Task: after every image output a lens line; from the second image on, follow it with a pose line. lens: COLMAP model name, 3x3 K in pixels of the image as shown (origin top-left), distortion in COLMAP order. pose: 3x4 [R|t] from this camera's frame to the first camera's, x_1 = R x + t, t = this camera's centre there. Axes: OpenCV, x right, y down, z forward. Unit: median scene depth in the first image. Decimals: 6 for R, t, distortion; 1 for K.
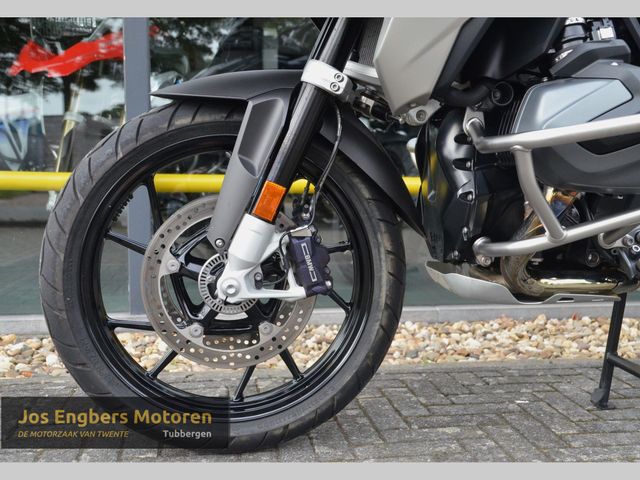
lens RADIAL K [[784.5, 0, 356.9], [0, 784.5, 253.7], [0, 0, 1]] dist [-0.058561, 0.330032]
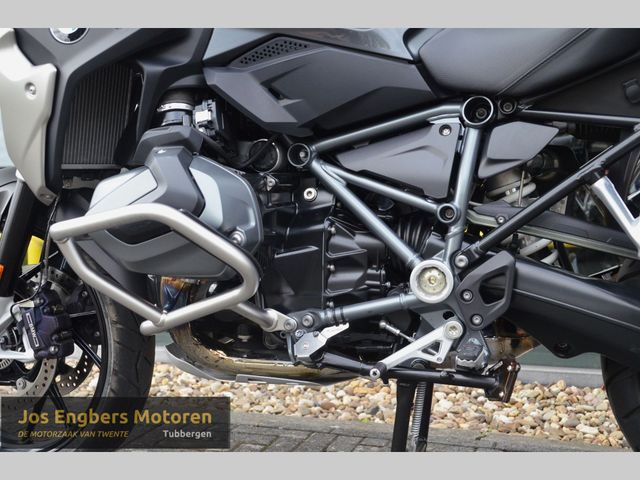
lens RADIAL K [[742.1, 0, 319.8], [0, 742.1, 249.1], [0, 0, 1]] dist [-0.019333, 0.269180]
pose [[0.870168, 0.004016, -0.492738, 0.834689], [-0.021033, 0.999358, -0.028998, -0.083598], [0.492306, 0.035597, 0.869694, 0.249324]]
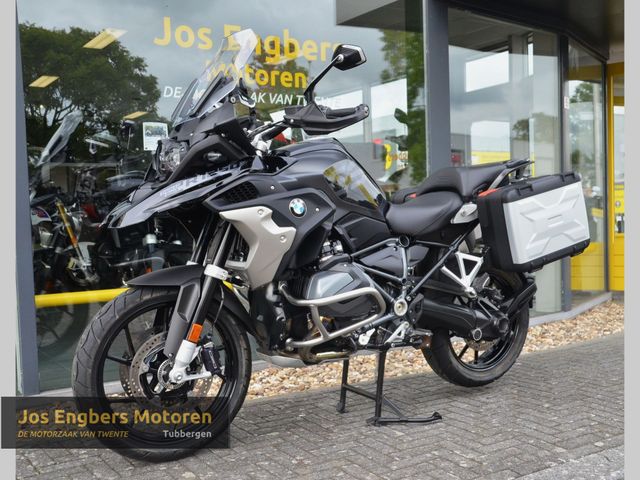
lens RADIAL K [[784.5, 0, 356.9], [0, 784.5, 253.7], [0, 0, 1]] dist [-0.058561, 0.330032]
pose [[0.921046, -0.060577, 0.384715, -0.485072], [0.076540, 0.996720, -0.026302, -0.182677], [-0.381859, 0.053672, 0.922661, -1.065416]]
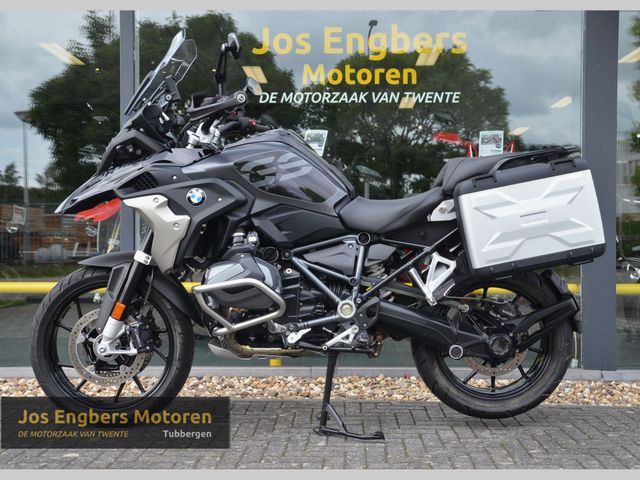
lens RADIAL K [[835.3, 0, 320.0], [0, 835.3, 240.0], [0, 0, 1]] dist [0.038999, 0.038636]
pose [[0.974463, -0.012946, -0.224176, 0.974763], [-0.009550, 0.995044, -0.098974, -0.035374], [0.224347, 0.098587, 0.969510, -1.216220]]
